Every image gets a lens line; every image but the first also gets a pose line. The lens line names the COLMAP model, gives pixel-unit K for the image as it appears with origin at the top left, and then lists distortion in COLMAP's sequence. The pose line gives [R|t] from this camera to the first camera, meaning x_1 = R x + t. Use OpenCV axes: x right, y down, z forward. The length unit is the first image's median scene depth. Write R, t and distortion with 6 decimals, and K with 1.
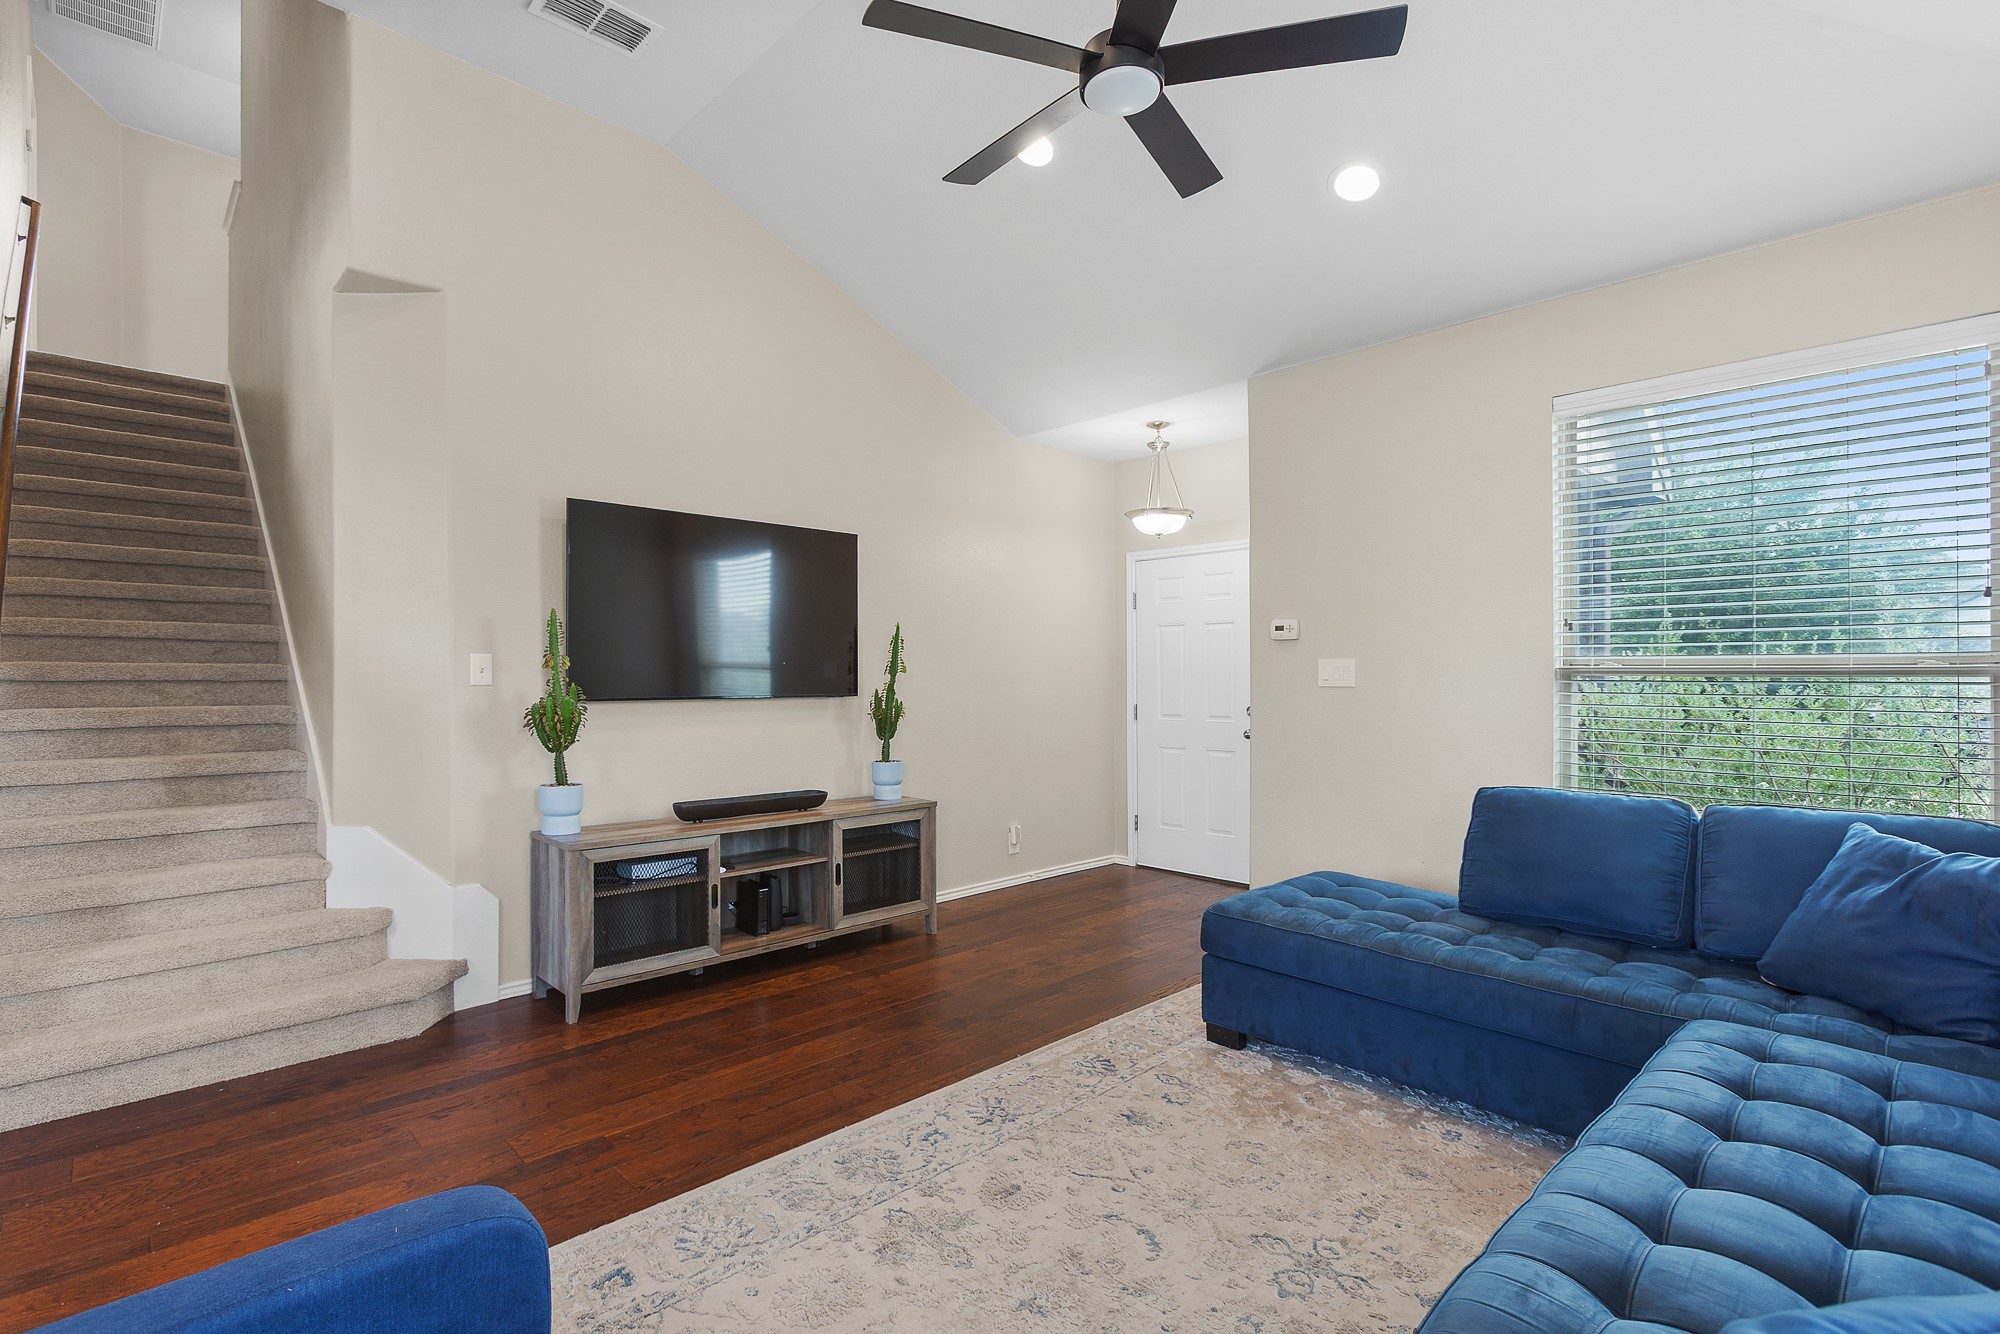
lens RADIAL K [[936.0, 0, 962.0], [0, 936.0, 663.1], [0, 0, 1]] dist [0.009463, 0.000114]
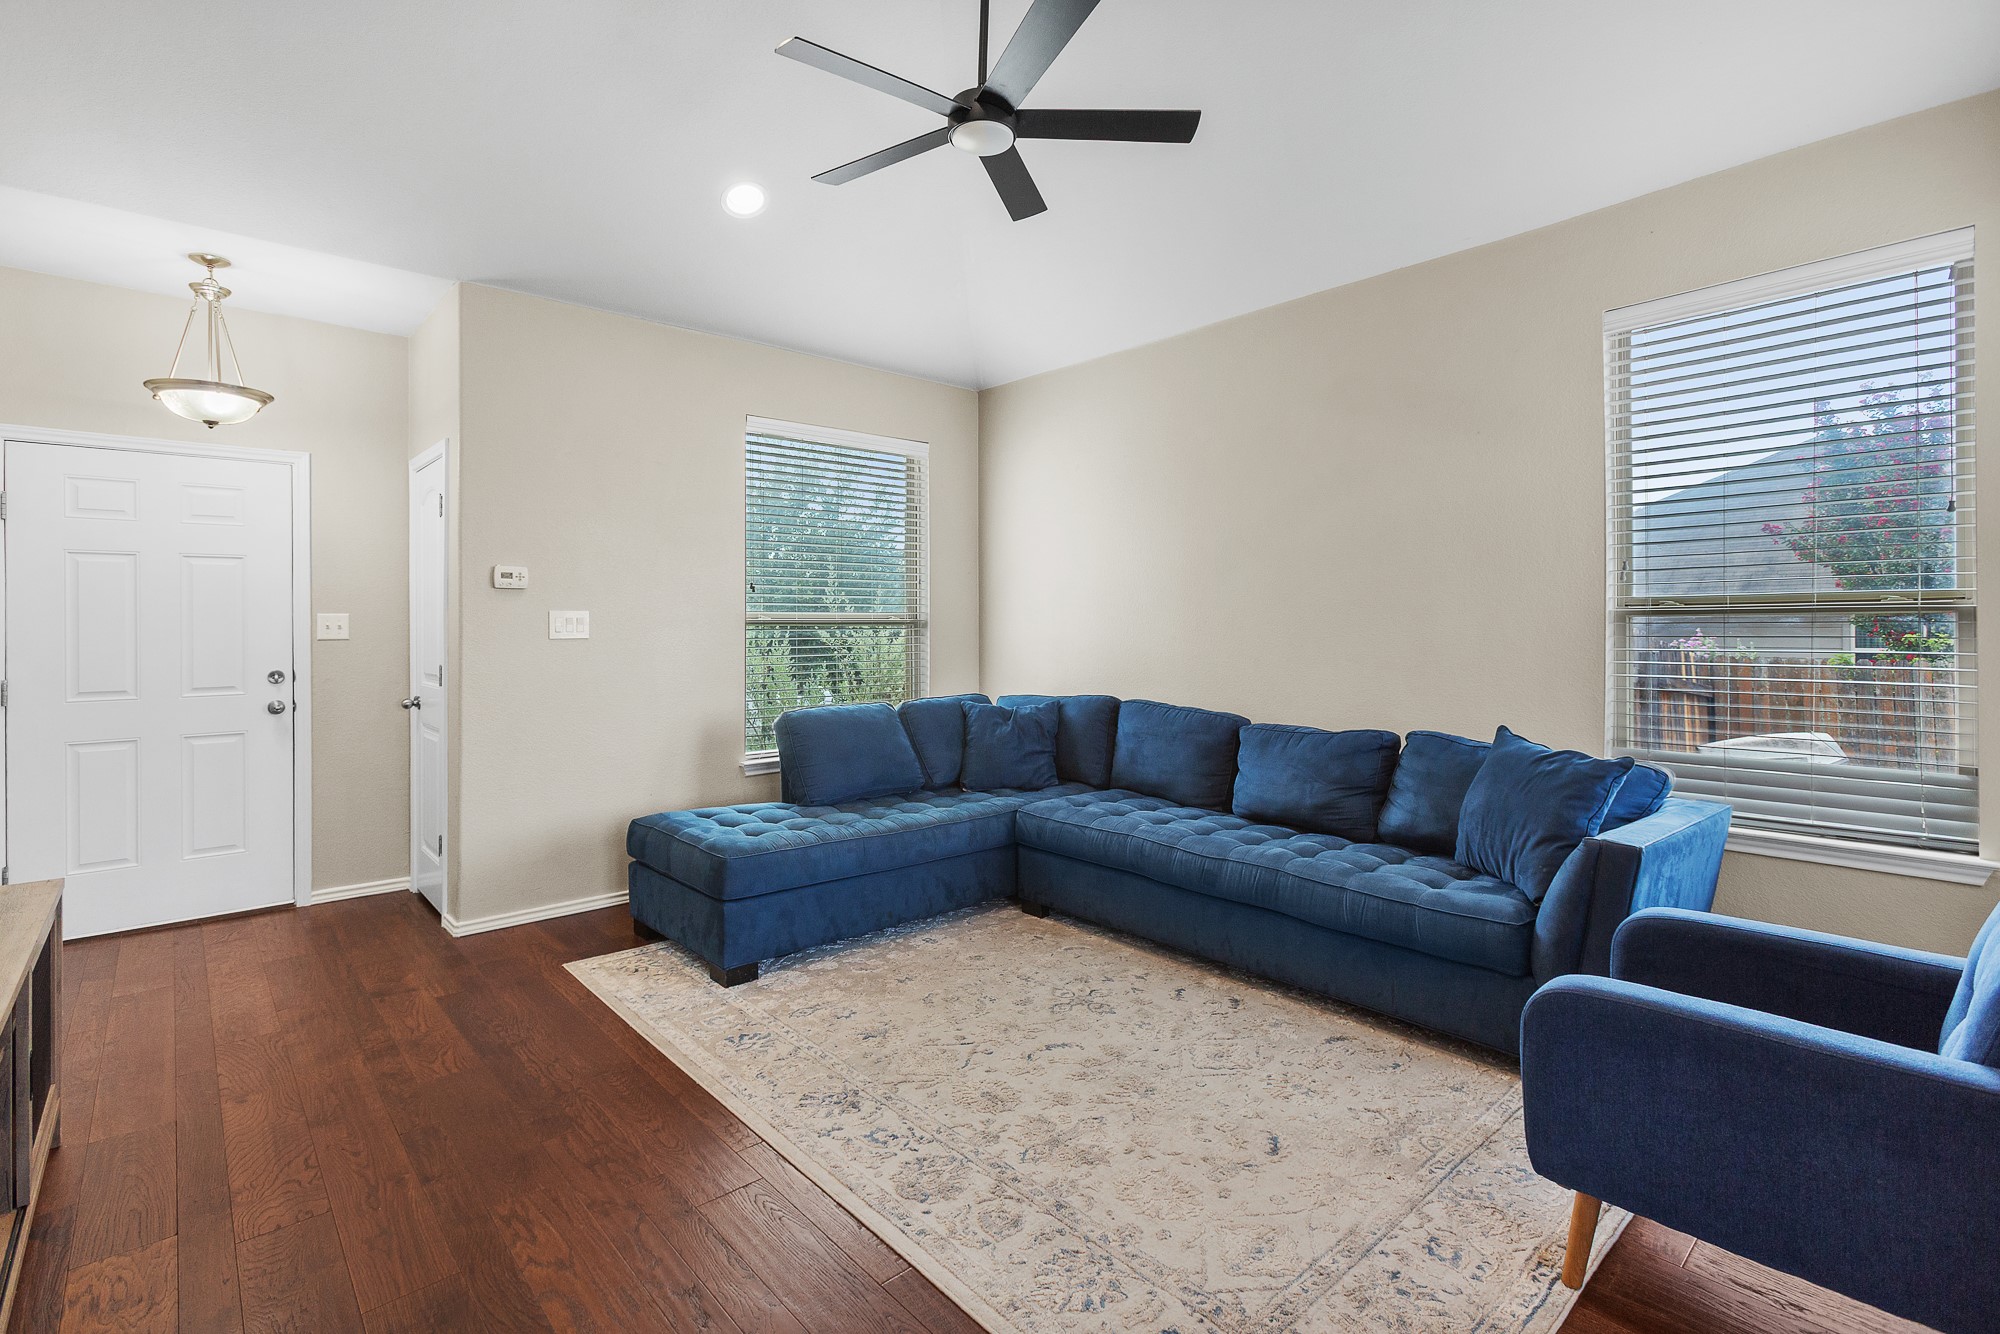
lens RADIAL K [[937.3, 0, 977.1], [0, 937.3, 623.5], [0, 0, 1]] dist [-0.003329, 0.000058]
pose [[0.029540, 0.005006, 0.999551, -0.794968], [-0.001995, 0.999986, -0.004950, 0.017776], [-0.999562, -0.001848, 0.029549, 0.762192]]
